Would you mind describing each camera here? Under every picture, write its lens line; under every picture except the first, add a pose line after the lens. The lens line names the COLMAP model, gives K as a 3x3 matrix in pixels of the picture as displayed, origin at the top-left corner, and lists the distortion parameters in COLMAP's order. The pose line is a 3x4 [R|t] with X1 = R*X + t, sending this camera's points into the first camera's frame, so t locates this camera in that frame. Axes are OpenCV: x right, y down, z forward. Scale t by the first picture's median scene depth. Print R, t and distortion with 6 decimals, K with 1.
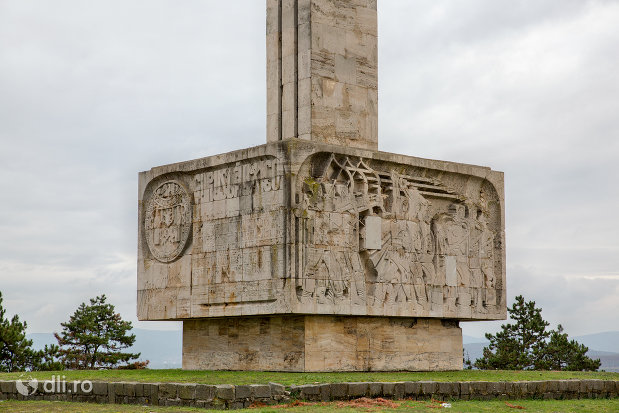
lens RADIAL K [[1190.9, 0, 309.5], [0, 1190.9, 206.5], [0, 0, 1]] dist [0.207129, 0.064905]
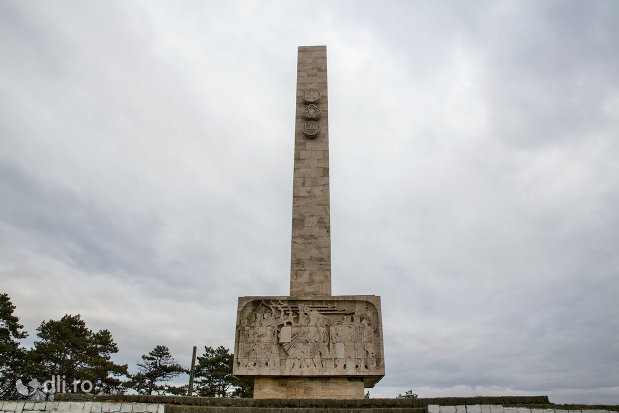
lens RADIAL K [[421.8, 0, 309.5], [0, 421.8, 206.5], [0, 0, 1]] dist [-0.103601, 0.000316]
pose [[0.725760, -0.329471, -0.603921, 0.577336], [0.077641, 0.911478, -0.403956, 0.112087], [0.683553, 0.246286, 0.687095, 0.451757]]
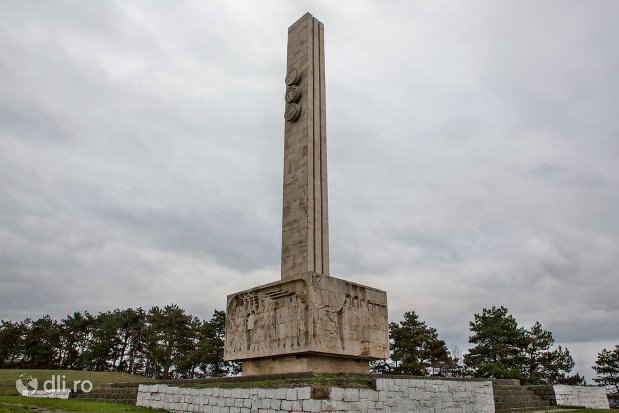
lens RADIAL K [[445.7, 0, 310.5], [0, 445.7, 226.7], [0, 0, 1]] dist [-0.114431, 0.000386]
pose [[0.056590, -0.374428, -0.925527, 0.899489], [0.127061, 0.922176, -0.365304, 0.174468], [0.990279, -0.096926, 0.099761, 1.007728]]
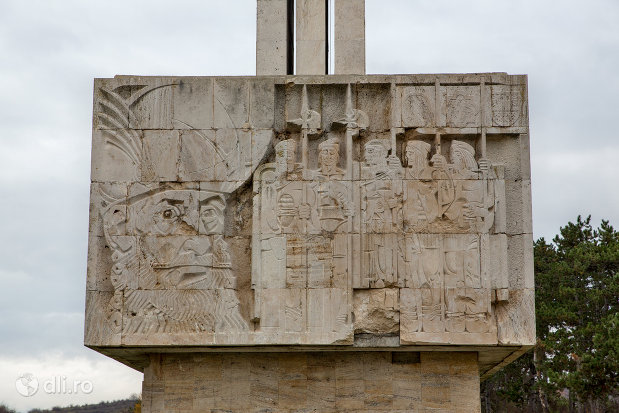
lens RADIAL K [[1190.9, 0, 309.5], [0, 1190.9, 206.5], [0, 0, 1]] dist [0.207129, 0.064905]
pose [[-0.674438, -0.161289, -0.720499, 0.521214], [0.092534, 0.949689, -0.299214, 0.217403], [0.732510, -0.268472, -0.625582, 1.510085]]
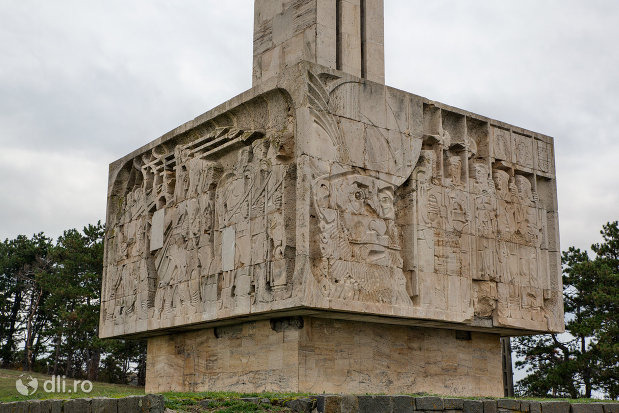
lens RADIAL K [[835.4, 0, 310.1], [0, 835.4, 214.2], [0, 0, 1]] dist [0.093922, 0.009157]
pose [[-0.065458, -0.228320, -0.971383, 0.591369], [0.117927, 0.964879, -0.234738, 0.154715], [0.990862, -0.129918, -0.036234, 1.084870]]
